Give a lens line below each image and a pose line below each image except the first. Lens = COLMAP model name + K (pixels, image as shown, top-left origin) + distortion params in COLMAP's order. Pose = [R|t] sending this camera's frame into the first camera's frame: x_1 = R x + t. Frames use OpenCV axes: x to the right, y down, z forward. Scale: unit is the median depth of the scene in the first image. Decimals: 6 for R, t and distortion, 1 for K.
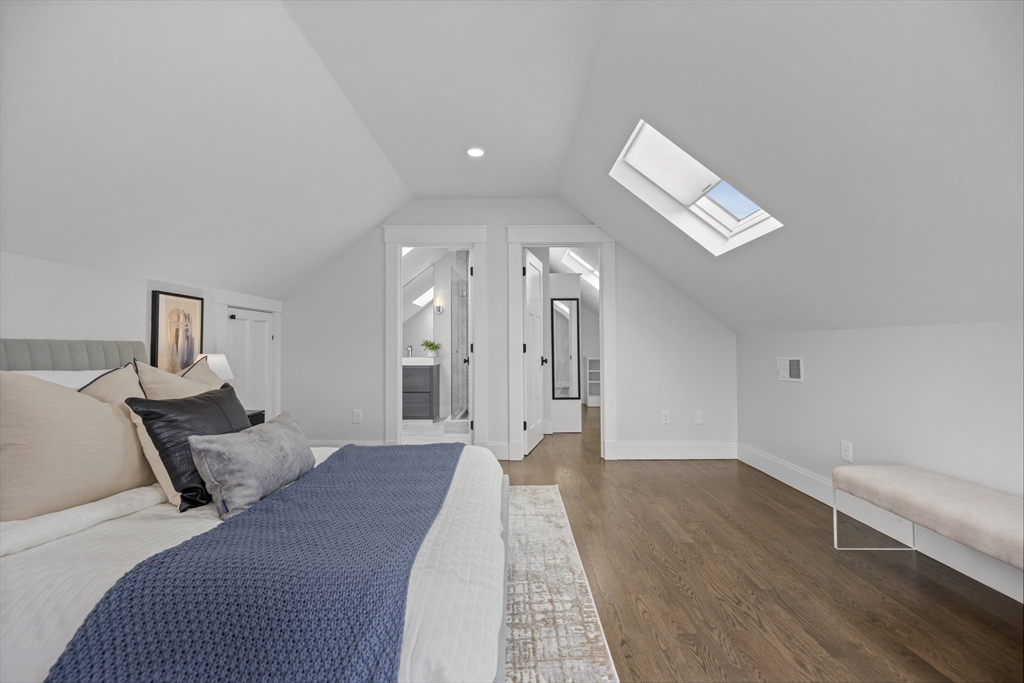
lens RADIAL K [[403.3, 0, 510.8], [0, 403.3, 343.5], [0, 0, 1]] dist [-0.001884, 0.000089]
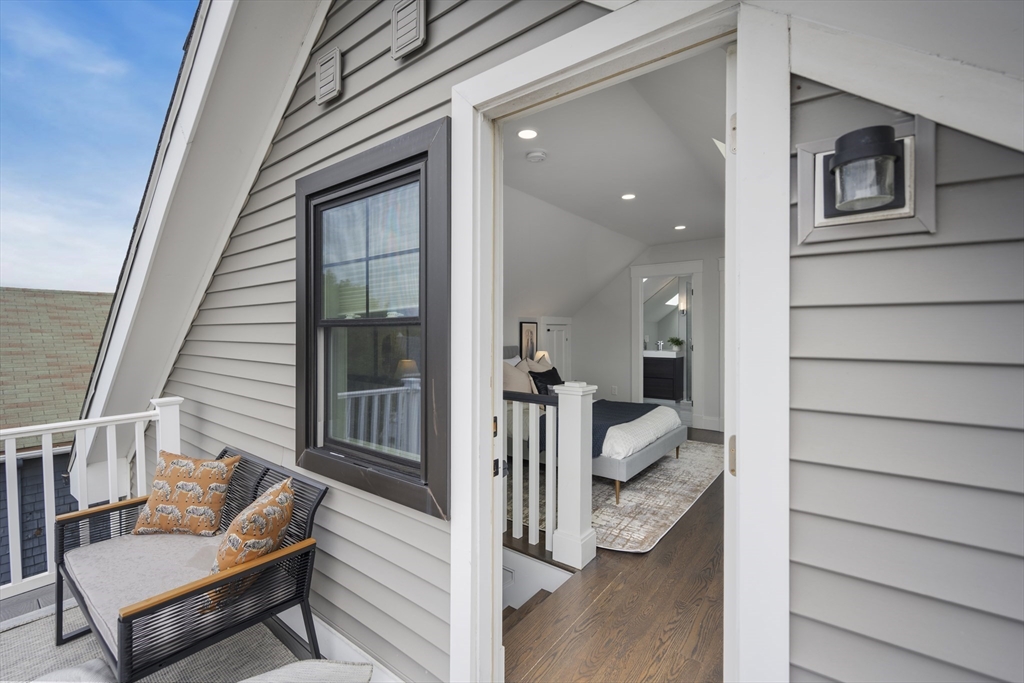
lens RADIAL K [[433.7, 0, 509.3], [0, 433.7, 341.7], [0, 0, 1]] dist [-0.001052, -0.000176]
pose [[0.798539, 0.013834, -0.601784, 0.460303], [0.007924, 0.999408, 0.033490, -0.101615], [0.601891, -0.031511, 0.797956, -0.881866]]
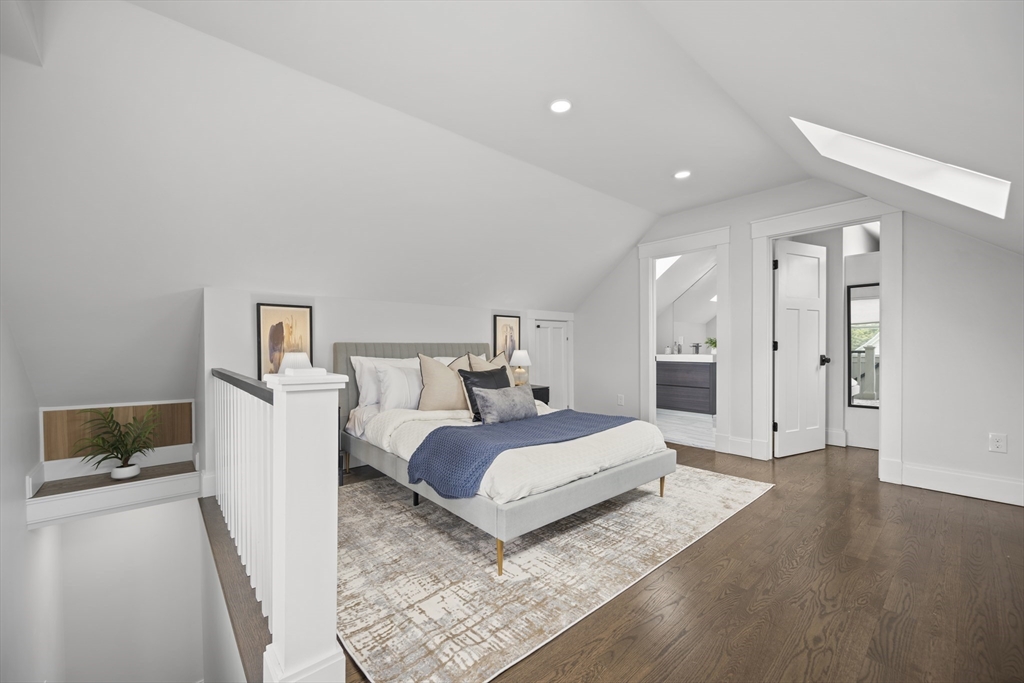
lens RADIAL K [[403.3, 0, 508.3], [0, 403.3, 359.6], [0, 0, 1]] dist [-0.001884, 0.000089]
pose [[0.664677, 0.022569, -0.746790, 0.506037], [0.012435, 0.999071, 0.041261, -0.004690], [0.747027, -0.036712, 0.663779, -0.161447]]
